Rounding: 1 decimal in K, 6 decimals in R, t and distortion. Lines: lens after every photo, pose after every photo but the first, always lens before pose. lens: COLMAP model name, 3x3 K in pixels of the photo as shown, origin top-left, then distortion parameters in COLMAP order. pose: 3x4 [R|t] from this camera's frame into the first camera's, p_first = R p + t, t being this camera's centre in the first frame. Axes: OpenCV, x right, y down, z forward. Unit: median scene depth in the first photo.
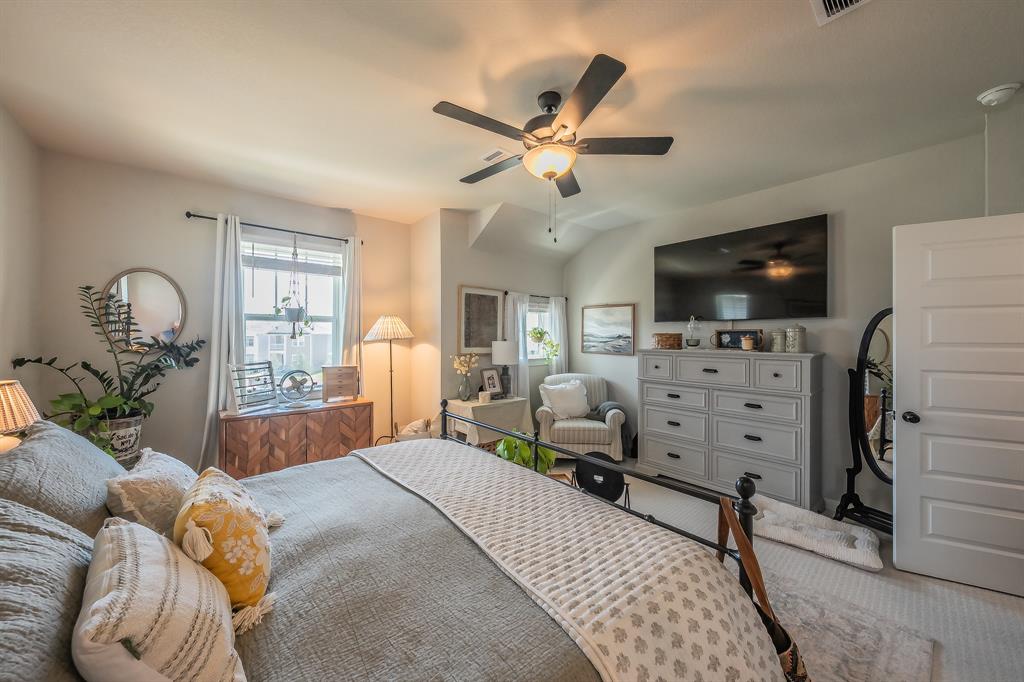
lens RADIAL K [[365.5, 0, 508.9], [0, 365.5, 335.8], [0, 0, 1]] dist [0.000820, 0.000149]
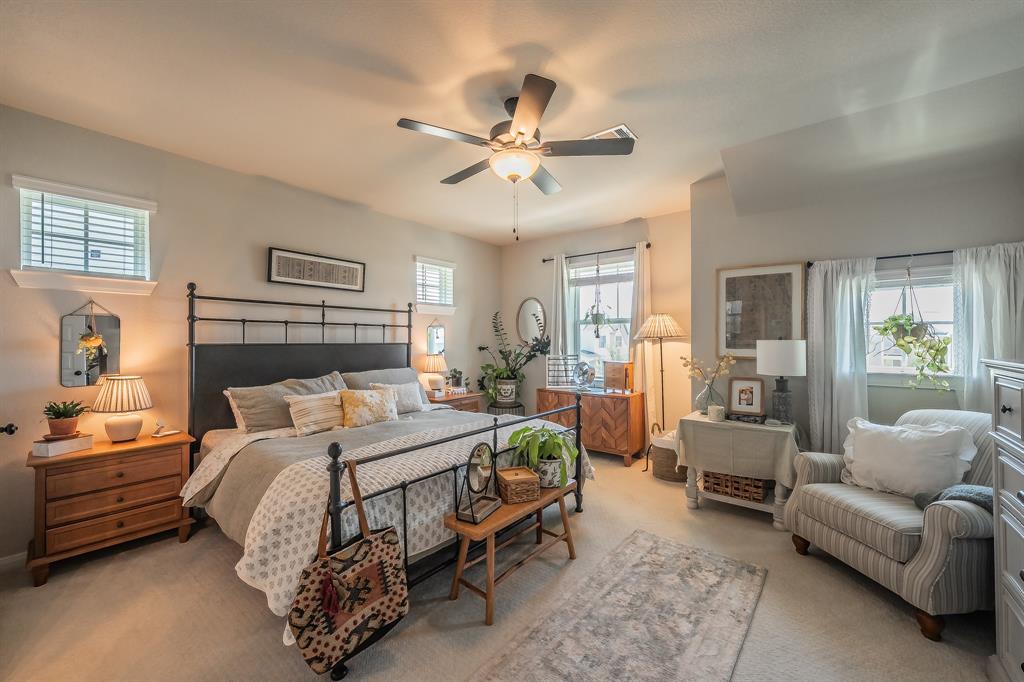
lens RADIAL K [[392.2, 0, 514.6], [0, 392.2, 336.2], [0, 0, 1]] dist [0.001466, -0.000009]
pose [[0.218750, -0.006557, -0.975759, 0.608093], [0.010282, 0.999937, -0.004414, 0.005382], [0.975727, -0.009067, 0.218804, 0.388519]]
